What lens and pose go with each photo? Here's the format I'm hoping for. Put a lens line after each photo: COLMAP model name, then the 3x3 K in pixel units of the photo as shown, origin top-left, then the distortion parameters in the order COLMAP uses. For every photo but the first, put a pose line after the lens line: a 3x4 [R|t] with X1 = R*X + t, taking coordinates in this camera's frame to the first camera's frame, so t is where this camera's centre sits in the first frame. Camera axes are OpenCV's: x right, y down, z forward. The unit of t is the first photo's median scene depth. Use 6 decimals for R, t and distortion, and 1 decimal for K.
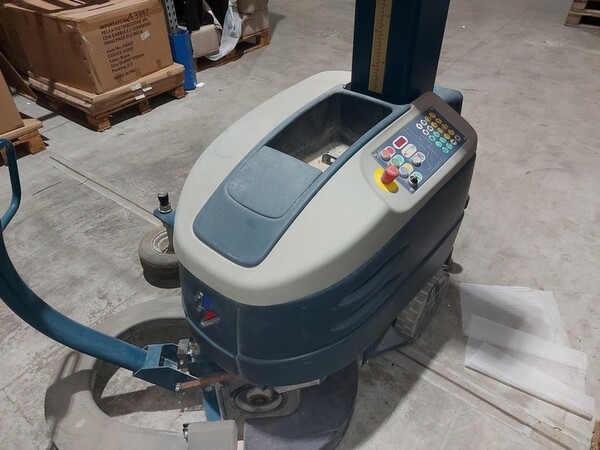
lens RADIAL K [[429.7, 0, 300.5], [0, 429.7, 229.5], [0, 0, 1]] dist [0.050707, -0.024392]
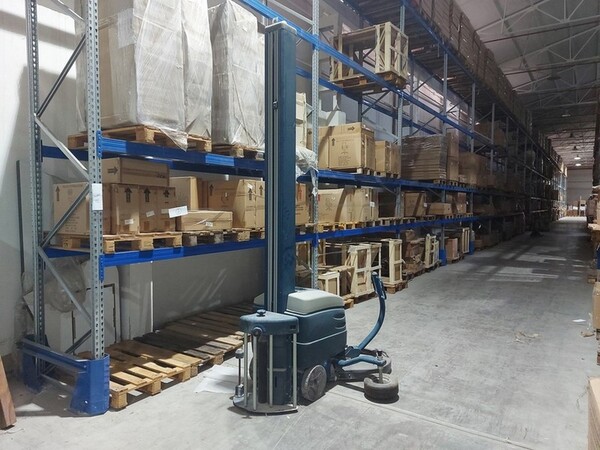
lens RADIAL K [[429.7, 0, 304.9], [0, 429.7, 221.3], [0, 0, 1]] dist [0.050707, -0.024392]
pose [[-0.997664, 0.011345, -0.067363, 0.220728], [-0.036405, 0.746099, 0.664839, -2.332459], [0.057802, 0.665739, -0.743943, 2.553833]]
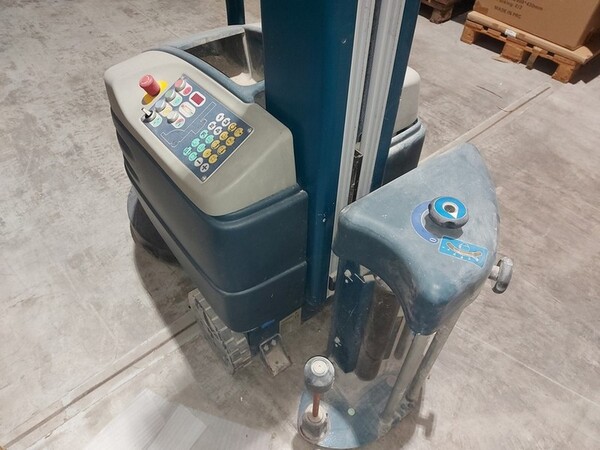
lens RADIAL K [[429.7, 0, 302.9], [0, 429.7, 225.5], [0, 0, 1]] dist [0.050707, -0.024392]
pose [[-0.203853, 0.731501, -0.650653, 0.716231], [-0.642350, 0.401608, 0.652762, -0.613031], [0.738804, 0.551014, 0.388011, 0.761716]]
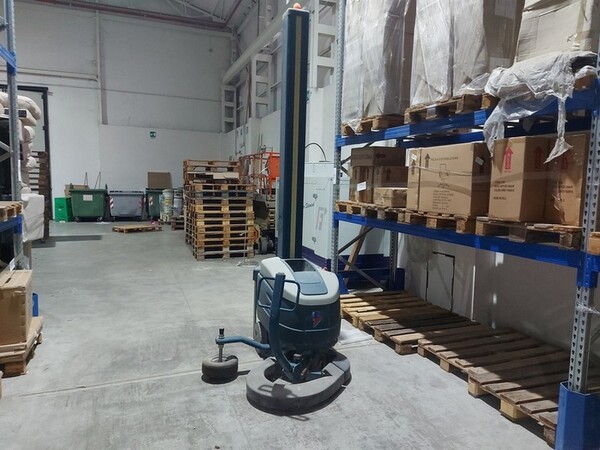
lens RADIAL K [[429.7, 0, 302.2], [0, 429.7, 226.7], [0, 0, 1]] dist [0.050707, -0.024392]
pose [[0.520412, -0.067917, 0.851210, -2.170263], [0.523088, 0.813263, -0.254916, 0.292718], [-0.674944, 0.577920, 0.458759, -0.556416]]
